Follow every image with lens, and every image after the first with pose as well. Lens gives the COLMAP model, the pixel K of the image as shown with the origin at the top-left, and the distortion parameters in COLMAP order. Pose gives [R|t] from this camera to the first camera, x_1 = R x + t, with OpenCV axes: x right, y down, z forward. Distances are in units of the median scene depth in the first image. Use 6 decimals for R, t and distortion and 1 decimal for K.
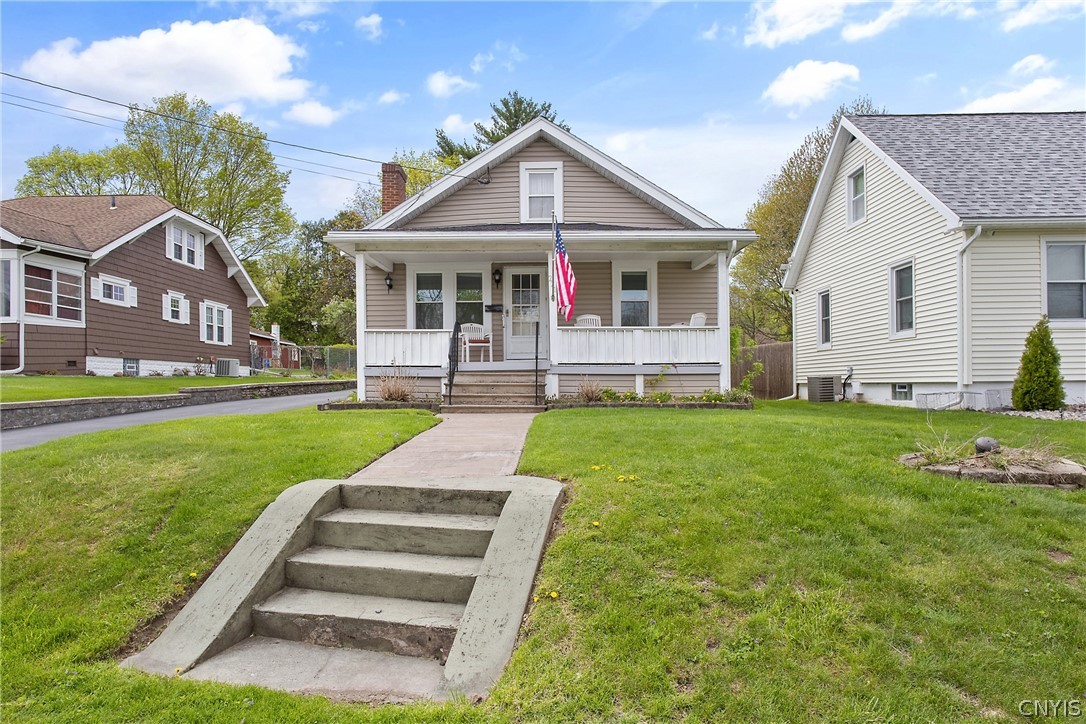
lens RADIAL K [[643.1, 0, 544.1], [0, 643.1, 380.4], [0, 0, 1]] dist [-0.003740, 0.002520]
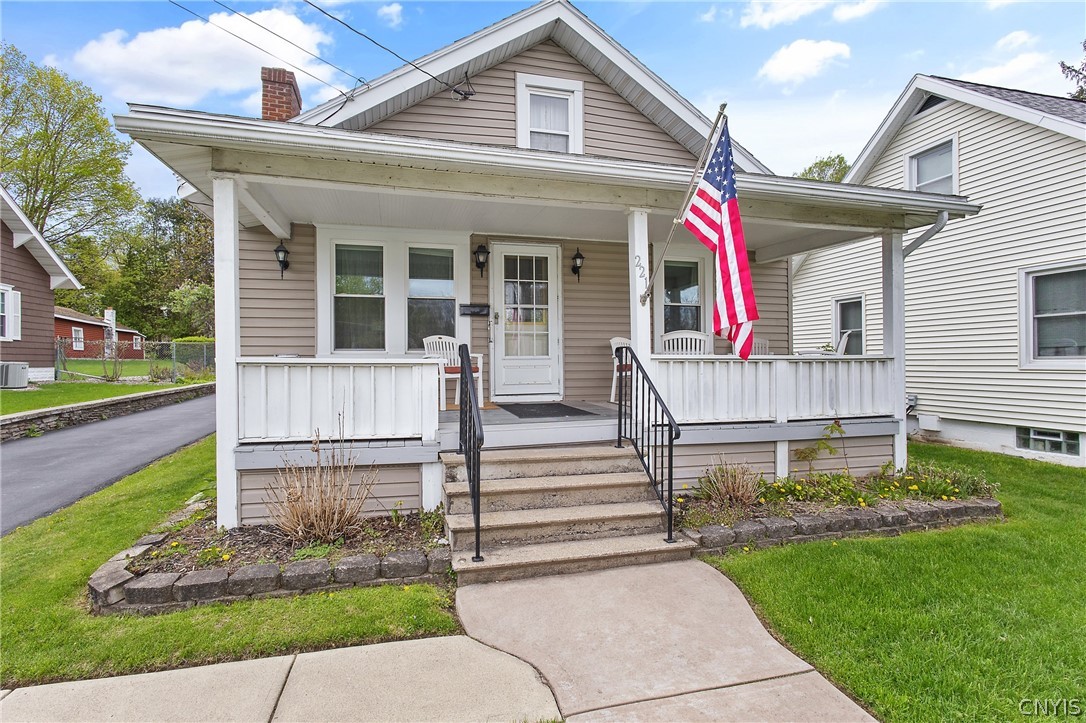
lens RADIAL K [[527.9, 0, 542.3], [0, 527.9, 360.4], [0, 0, 1]] dist [0.003467, -0.000327]
pose [[0.963489, 0.002325, 0.267738, -0.131673], [-0.002436, 0.999997, 0.000081, -0.058074], [-0.267737, -0.000730, 0.963492, 0.450685]]
